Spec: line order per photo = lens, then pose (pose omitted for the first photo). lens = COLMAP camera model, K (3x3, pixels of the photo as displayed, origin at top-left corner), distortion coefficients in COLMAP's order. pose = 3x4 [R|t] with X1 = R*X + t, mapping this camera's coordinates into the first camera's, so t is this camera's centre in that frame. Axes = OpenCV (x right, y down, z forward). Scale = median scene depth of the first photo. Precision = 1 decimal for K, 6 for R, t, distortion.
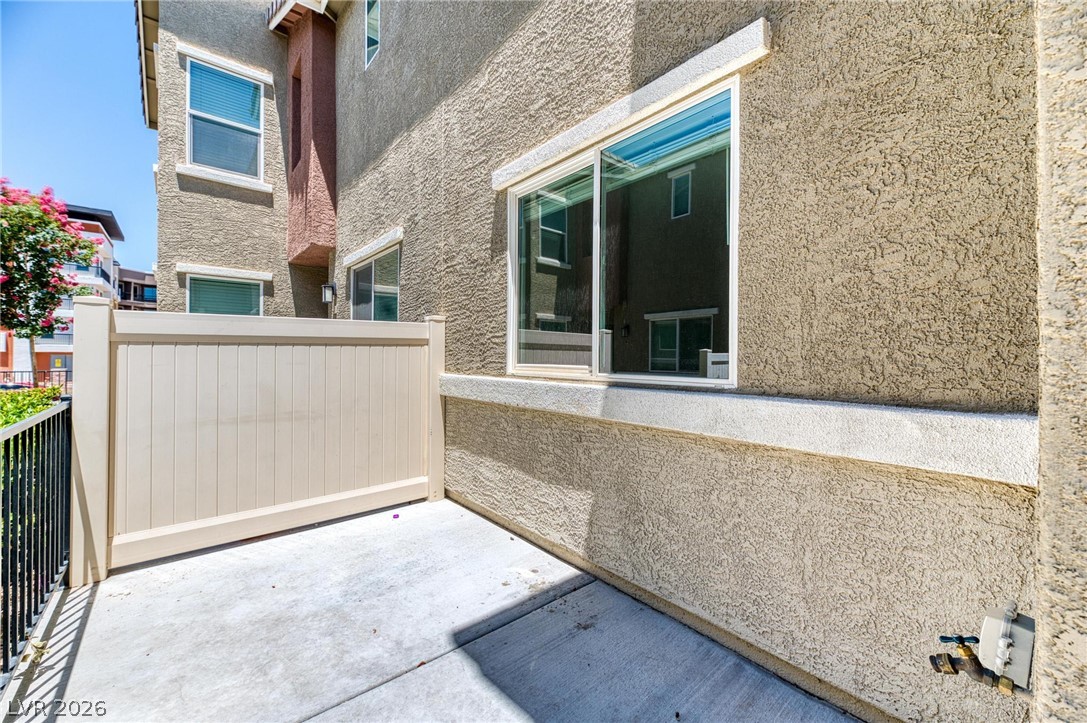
lens RADIAL K [[429.7, 0, 543.2], [0, 429.7, 355.4], [0, 0, 1]] dist [0.010311, -0.000357]
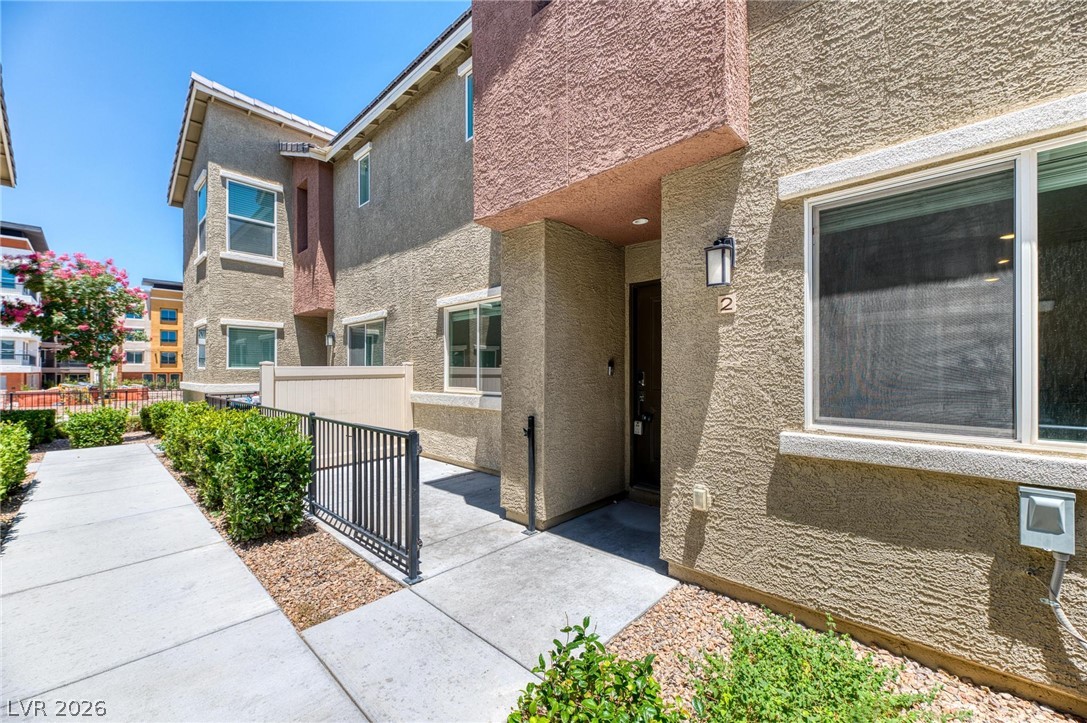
lens RADIAL K [[429.7, 0, 545.2], [0, 429.7, 368.8], [0, 0, 1]] dist [0.010311, -0.000357]
pose [[0.993182, -0.005548, 0.116442, 0.161372], [0.005894, 0.999979, -0.002628, -0.059235], [-0.116425, 0.003297, 0.993194, -1.154162]]
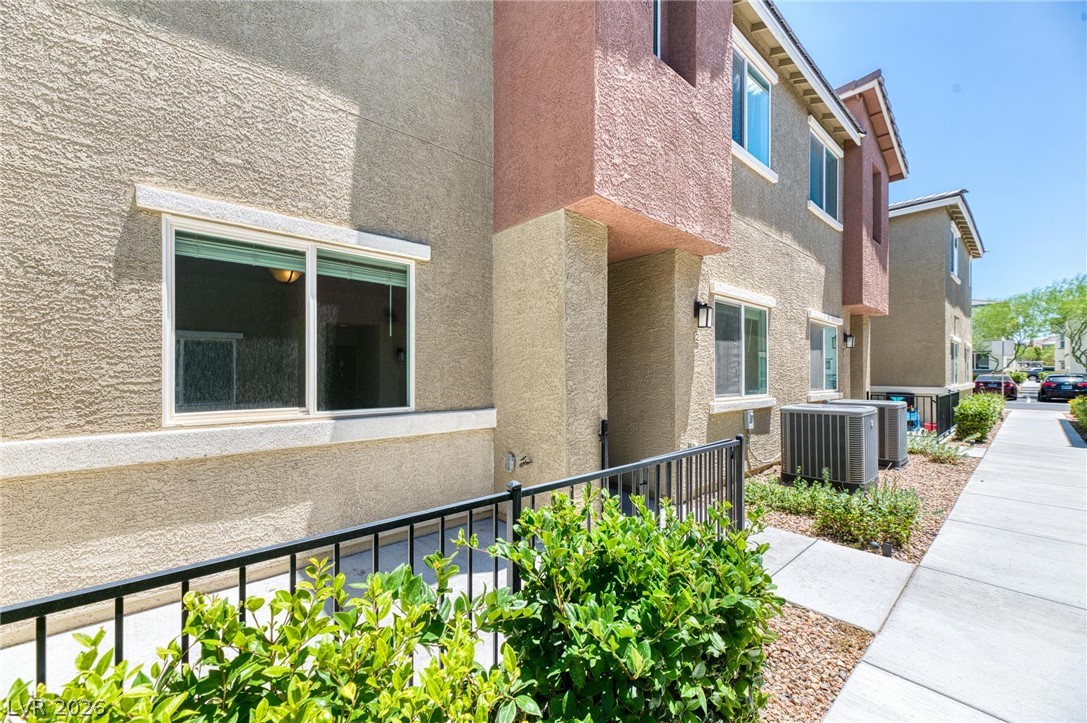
lens RADIAL K [[429.7, 0, 550.1], [0, 429.7, 370.0], [0, 0, 1]] dist [0.010311, -0.000357]
pose [[-0.034110, 0.000203, 0.999418, -0.907900], [-0.003261, 0.999995, -0.000314, -0.067190], [-0.999413, -0.003270, -0.034109, 0.226231]]
